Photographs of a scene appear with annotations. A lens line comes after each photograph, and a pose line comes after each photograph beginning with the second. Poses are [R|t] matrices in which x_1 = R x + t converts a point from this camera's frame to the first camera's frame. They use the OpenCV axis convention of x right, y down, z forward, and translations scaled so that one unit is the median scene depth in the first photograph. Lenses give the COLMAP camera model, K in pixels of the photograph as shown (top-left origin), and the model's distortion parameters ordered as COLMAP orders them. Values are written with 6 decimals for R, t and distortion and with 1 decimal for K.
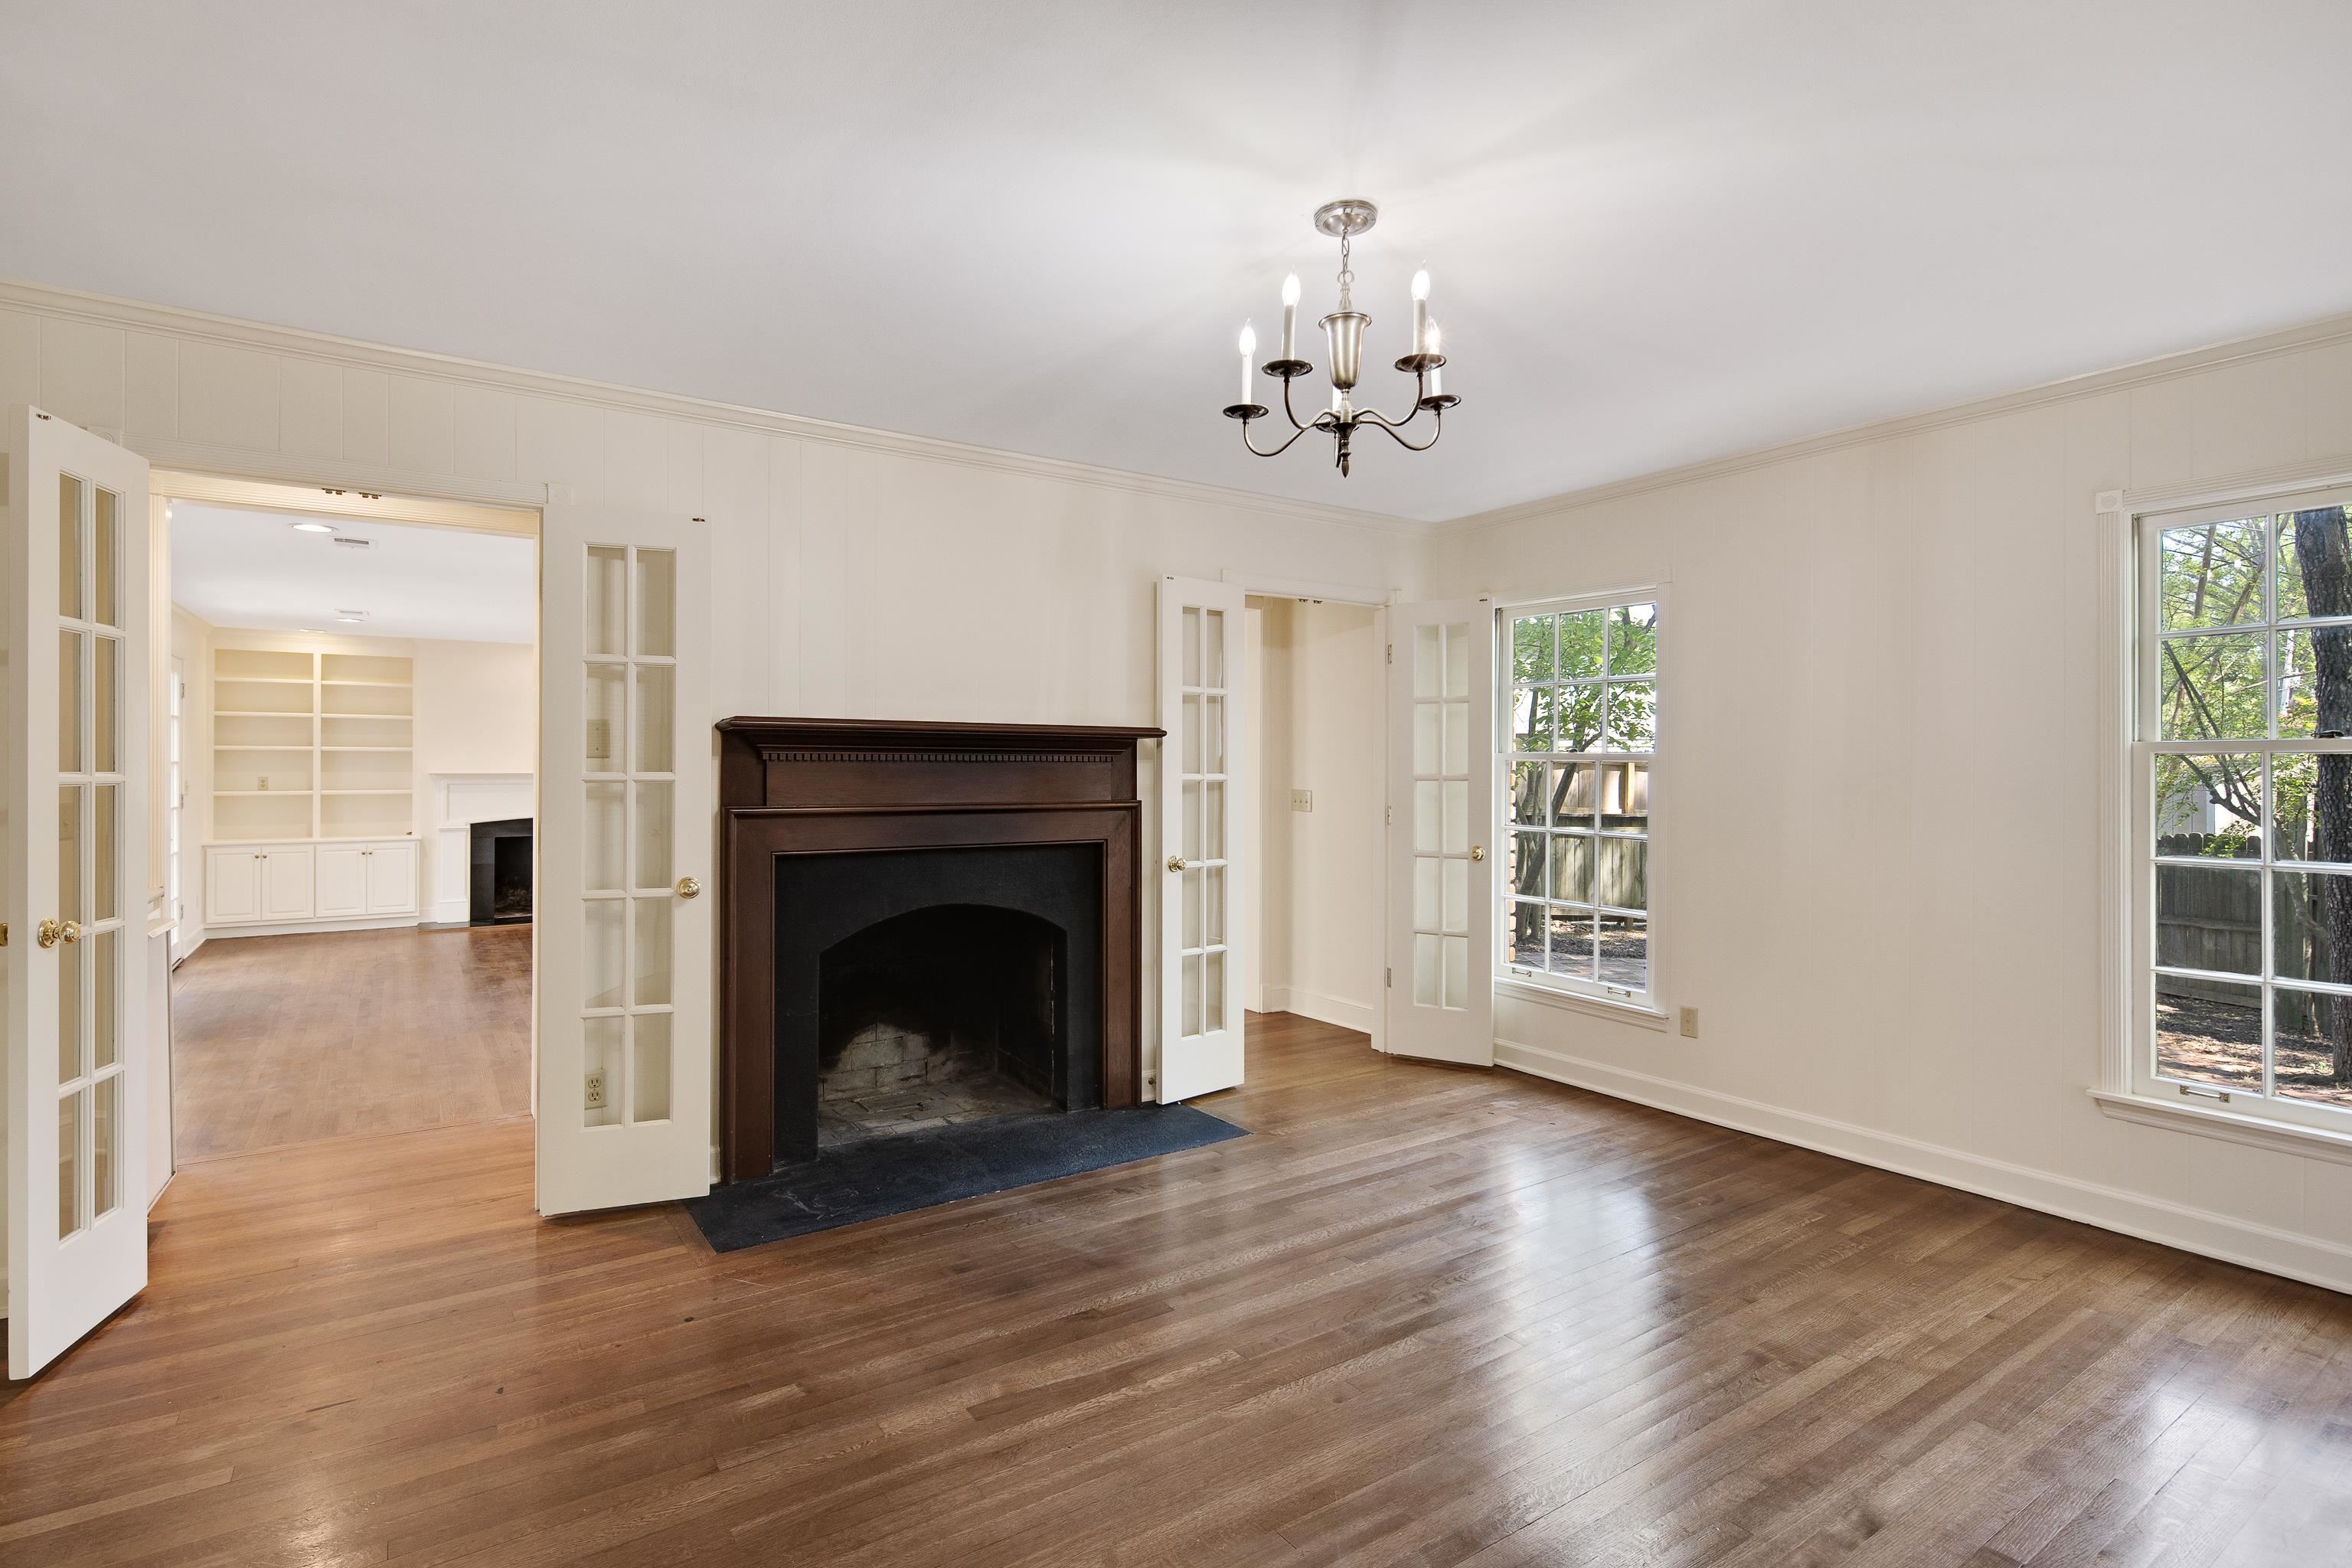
lens RADIAL K [[1141.0, 0, 1152.0], [0, 1141.0, 751.9], [0, 0, 1]] dist [0.002101, -0.003172]
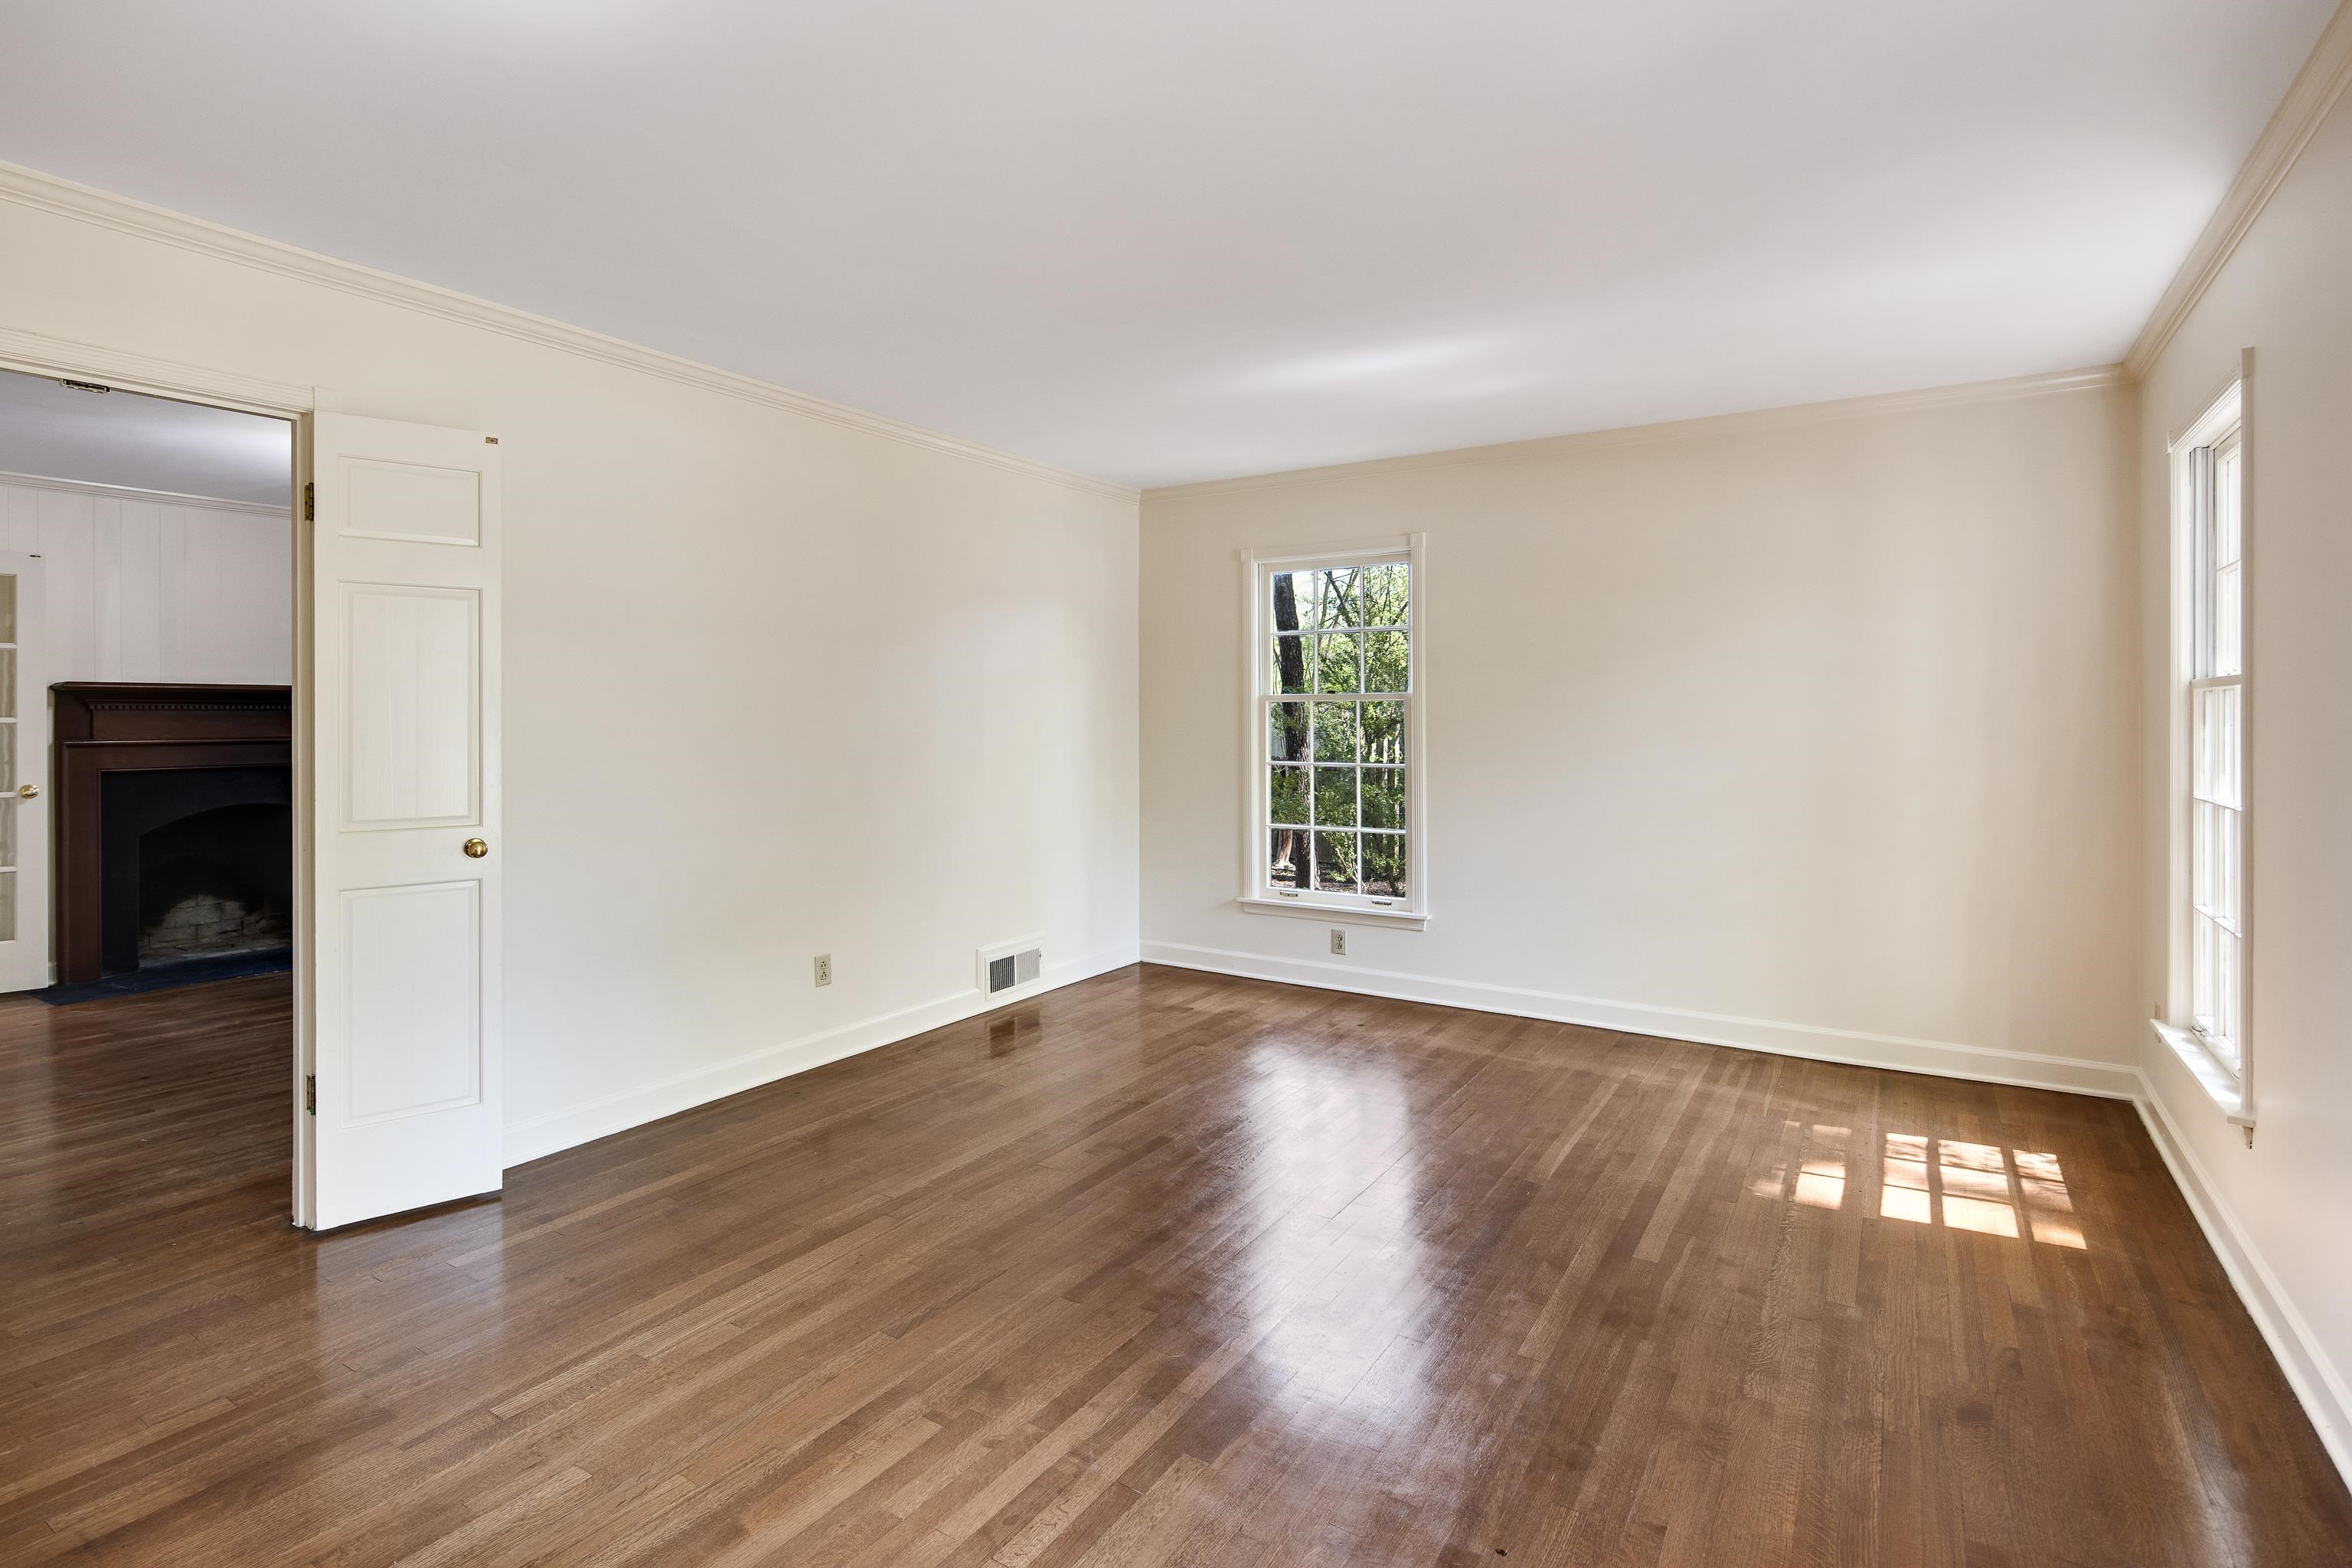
lens RADIAL K [[1141.0, 0, 1176.6], [0, 1141.0, 711.0], [0, 0, 1]] dist [0.002101, -0.003172]
pose [[0.914986, -0.006020, 0.403440, 0.384113], [0.004989, 0.999981, 0.003607, 0.008562], [-0.403454, -0.001288, 0.914999, -1.009908]]
